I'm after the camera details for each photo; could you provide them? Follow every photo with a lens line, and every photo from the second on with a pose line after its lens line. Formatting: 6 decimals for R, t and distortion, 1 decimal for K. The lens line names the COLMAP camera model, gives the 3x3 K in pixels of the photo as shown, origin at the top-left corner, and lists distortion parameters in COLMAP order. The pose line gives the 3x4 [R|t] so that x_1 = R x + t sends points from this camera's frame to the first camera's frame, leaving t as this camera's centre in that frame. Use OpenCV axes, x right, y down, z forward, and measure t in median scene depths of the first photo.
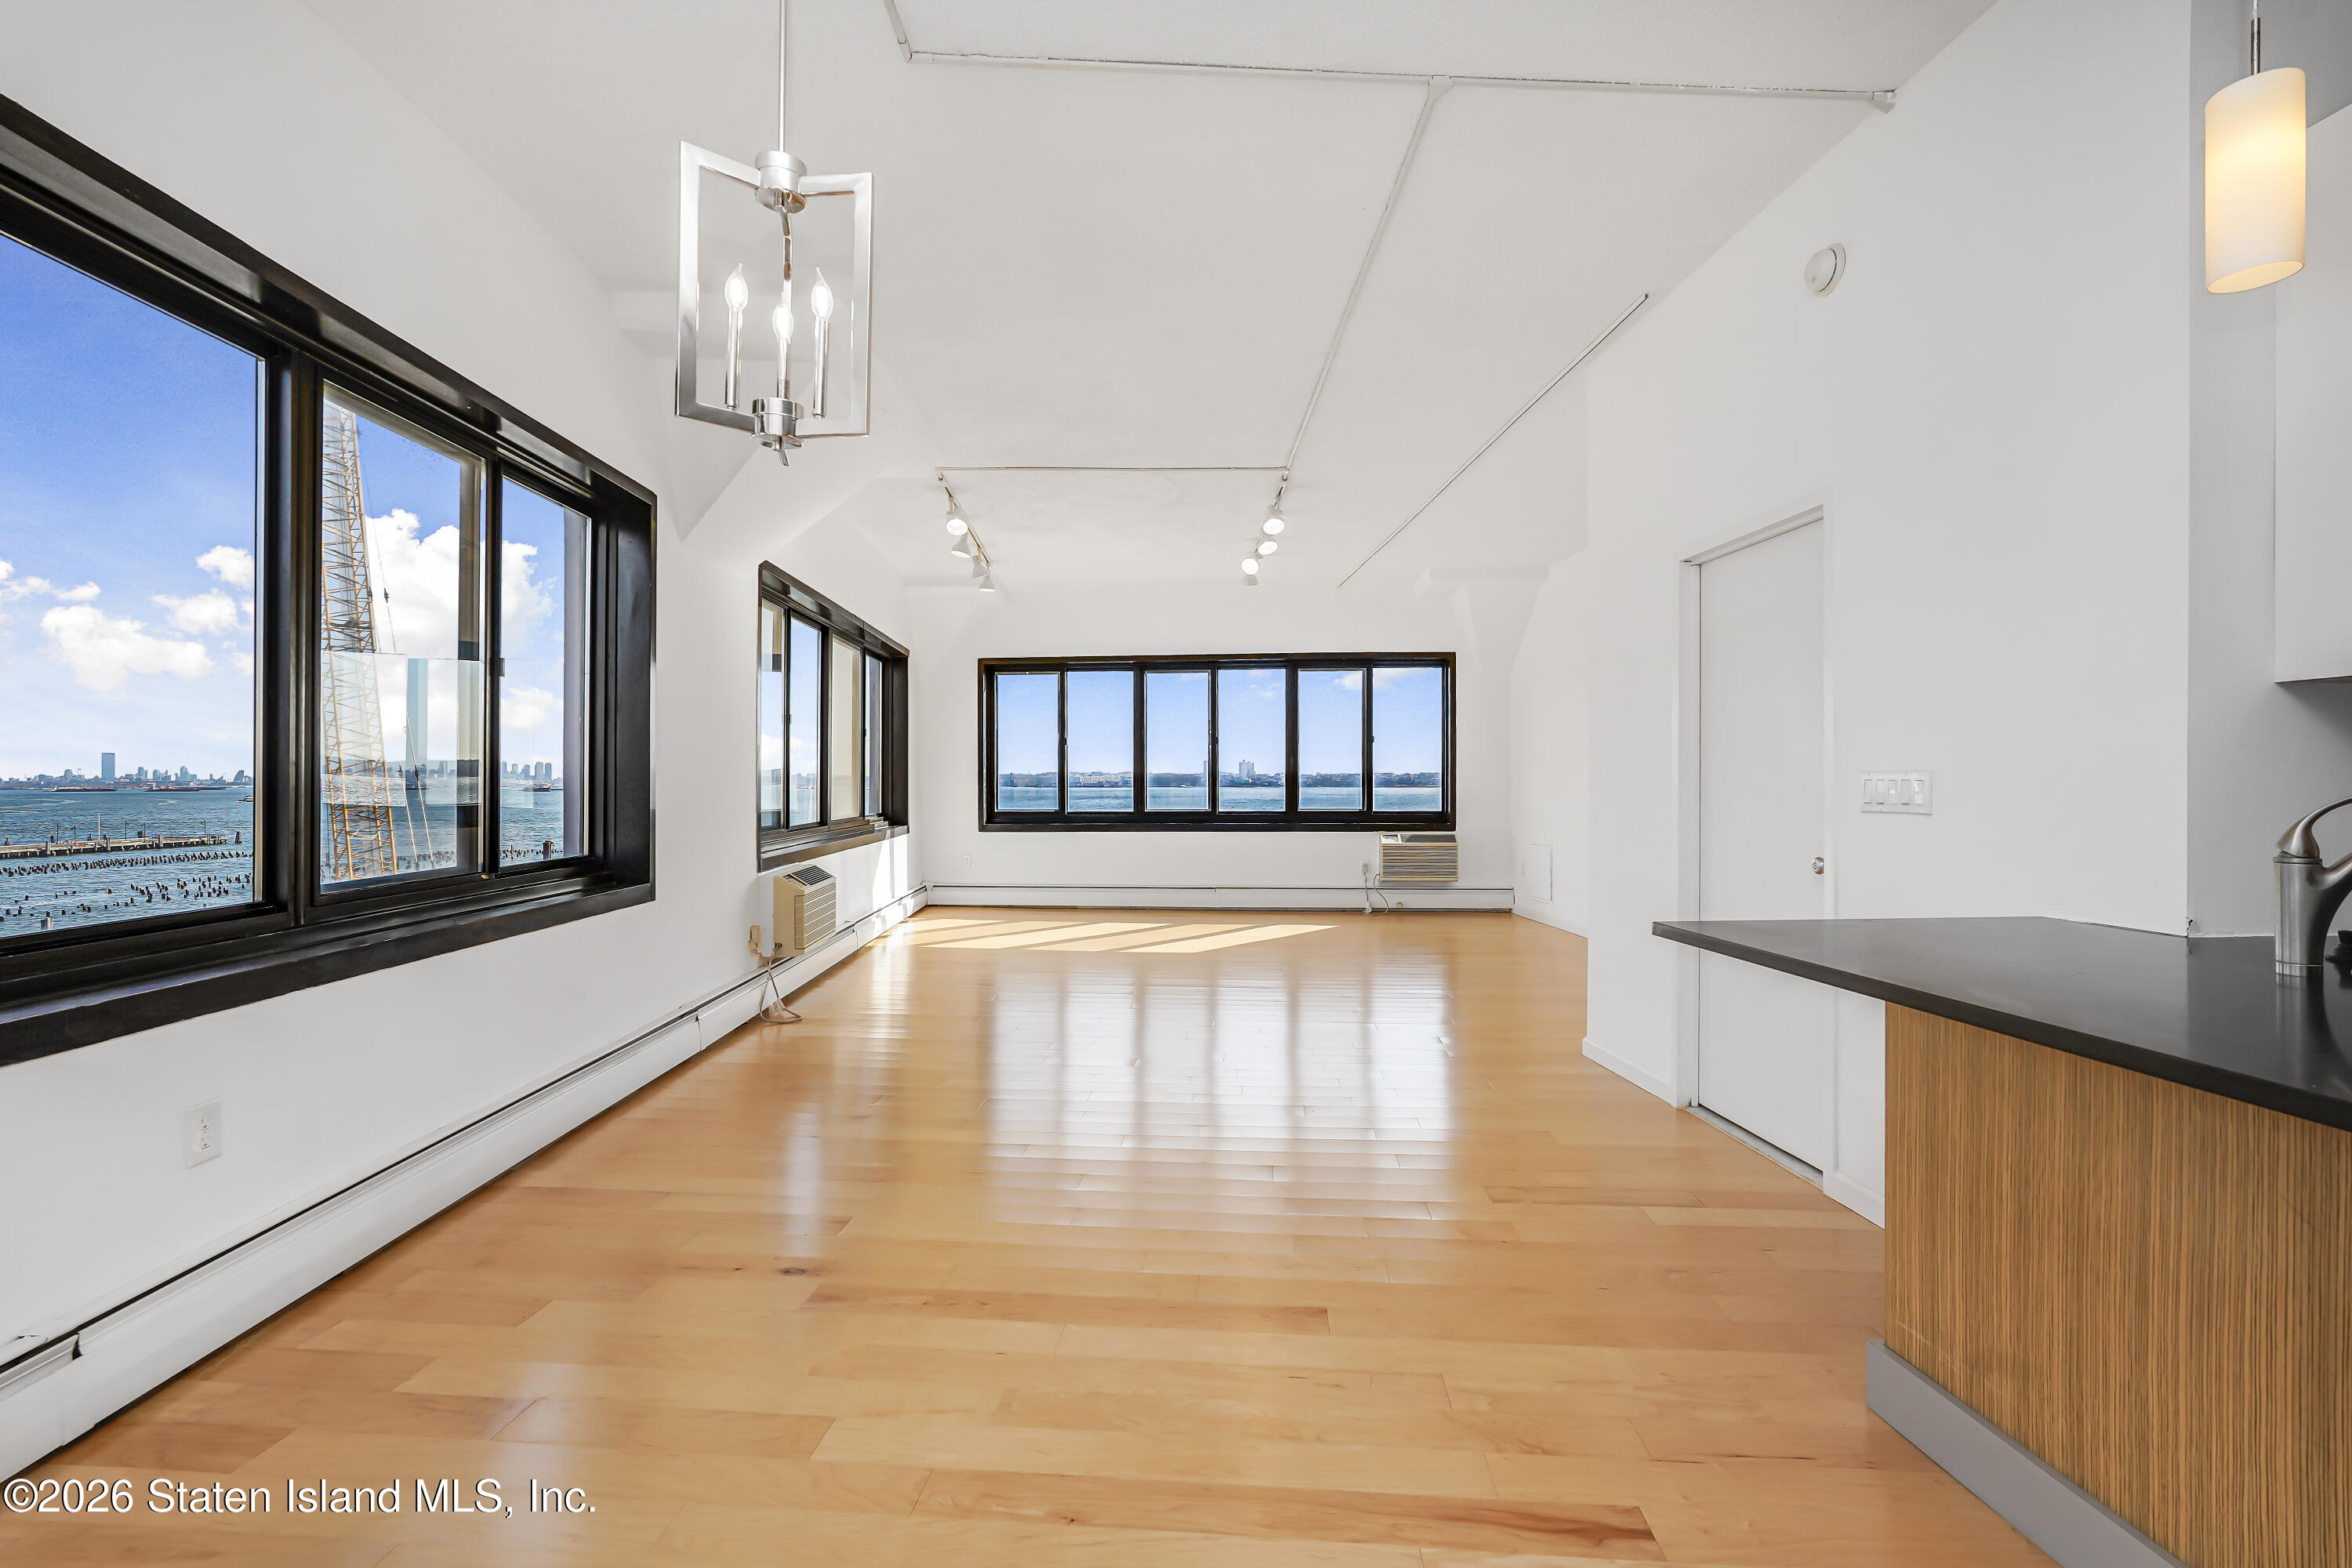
lens RADIAL K [[1055.0, 0, 1190.9], [0, 1055.0, 781.5], [0, 0, 1]] dist [-0.013777, 0.006118]
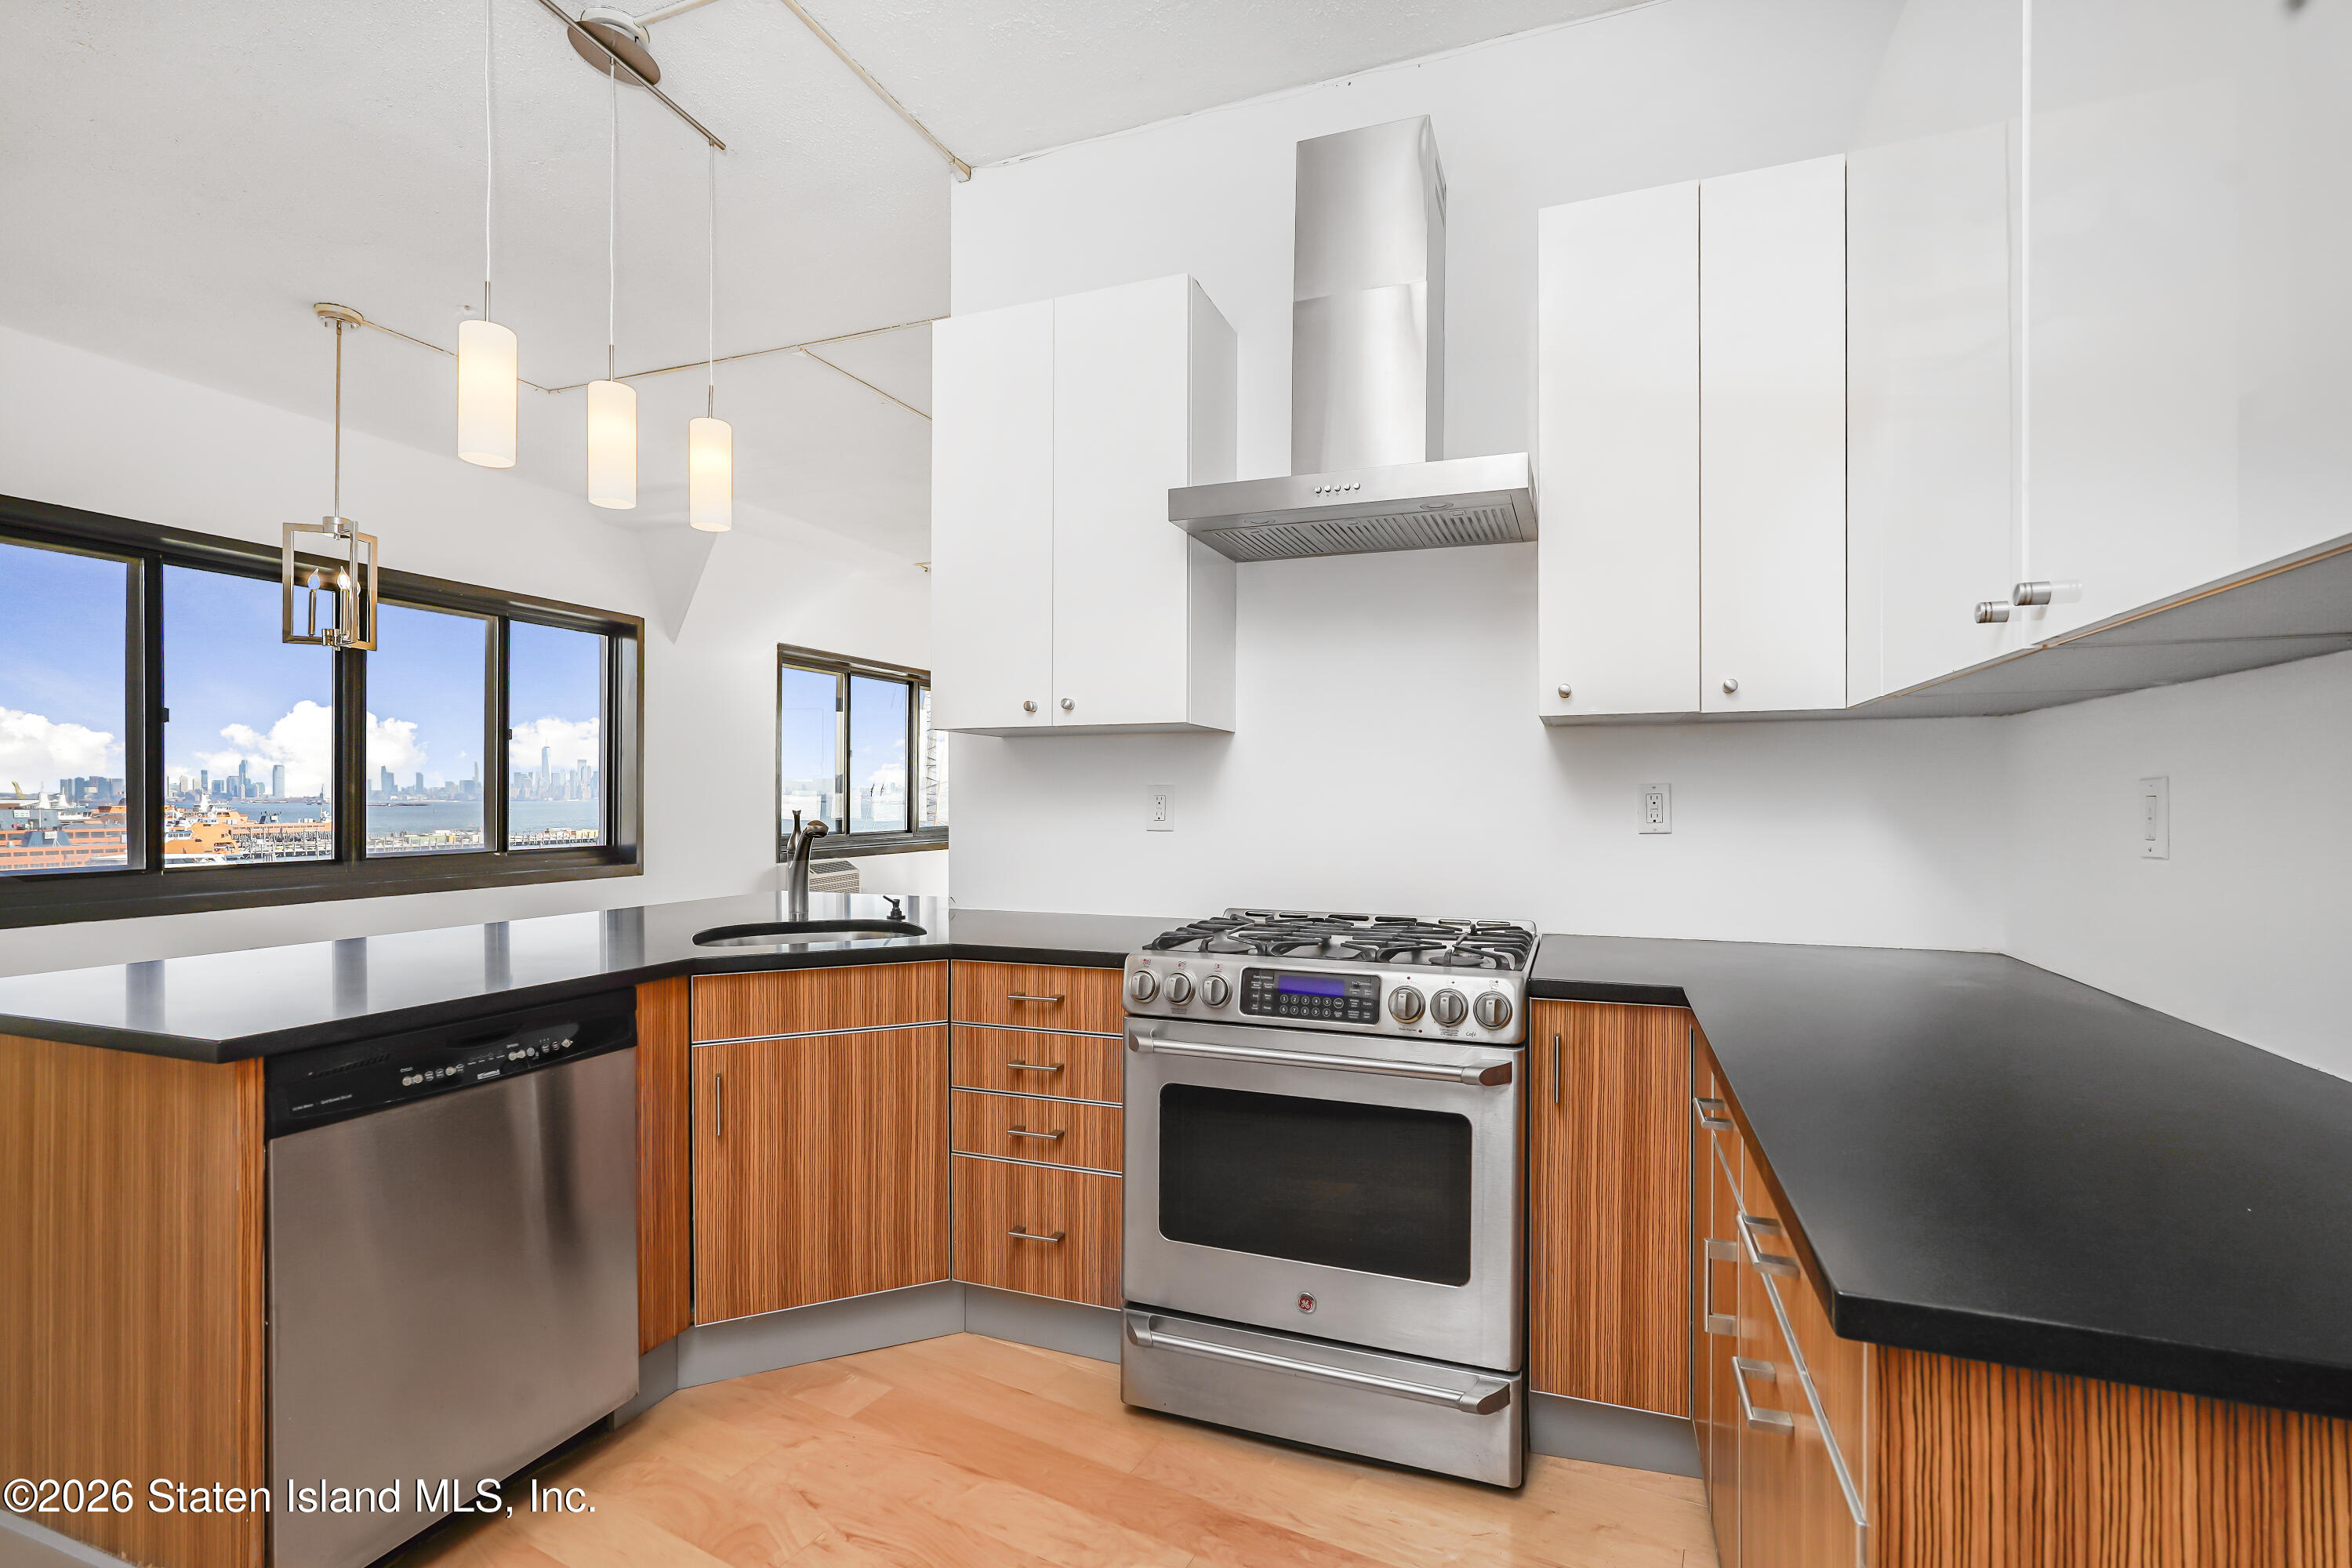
lens RADIAL K [[1055.0, 0, 1182.3], [0, 1055.0, 805.4], [0, 0, 1]] dist [-0.013777, 0.006118]
pose [[0.914149, 0.006435, -0.405327, 0.559261], [-0.002992, 0.999954, 0.009126, -0.005110], [0.405367, -0.007129, 0.914126, -0.074771]]
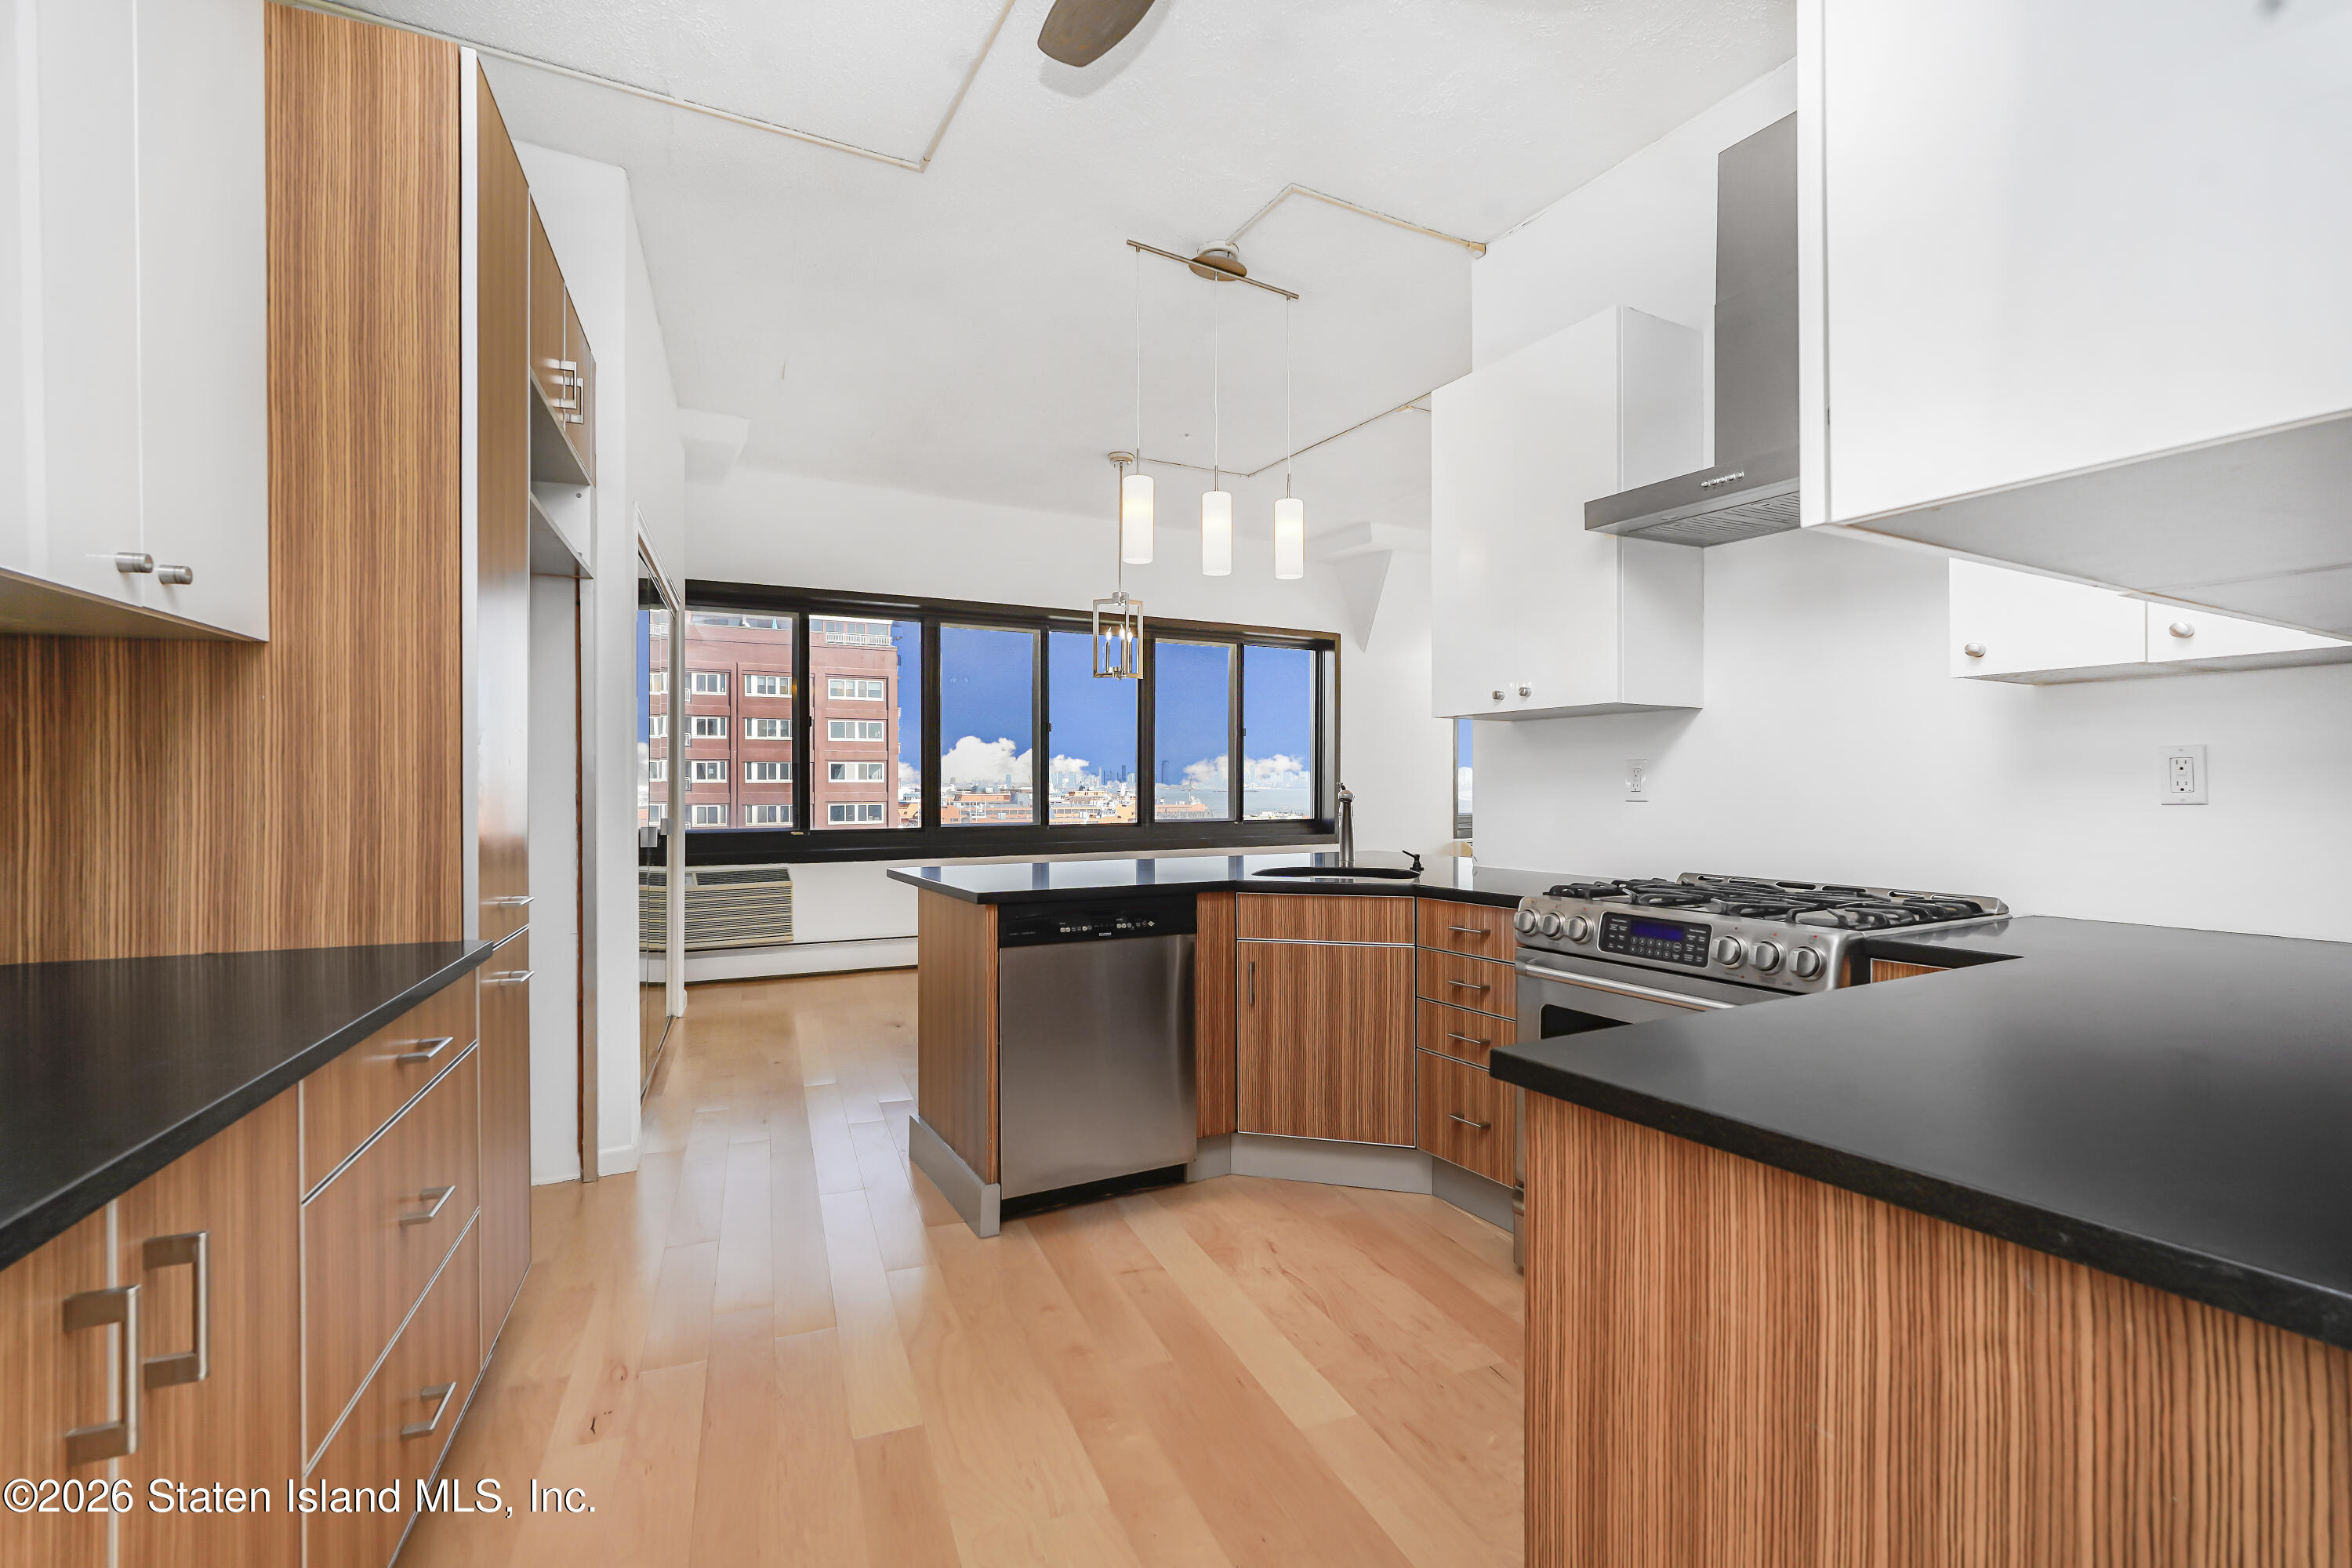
lens RADIAL K [[1055.0, 0, 1185.8], [0, 1055.0, 781.8], [0, 0, 1]] dist [-0.013777, 0.006118]
pose [[0.445231, -0.000979, -0.895415, 0.704278], [0.001632, 0.999999, -0.000282, 0.000328], [0.895414, -0.001336, 0.445232, -0.074229]]
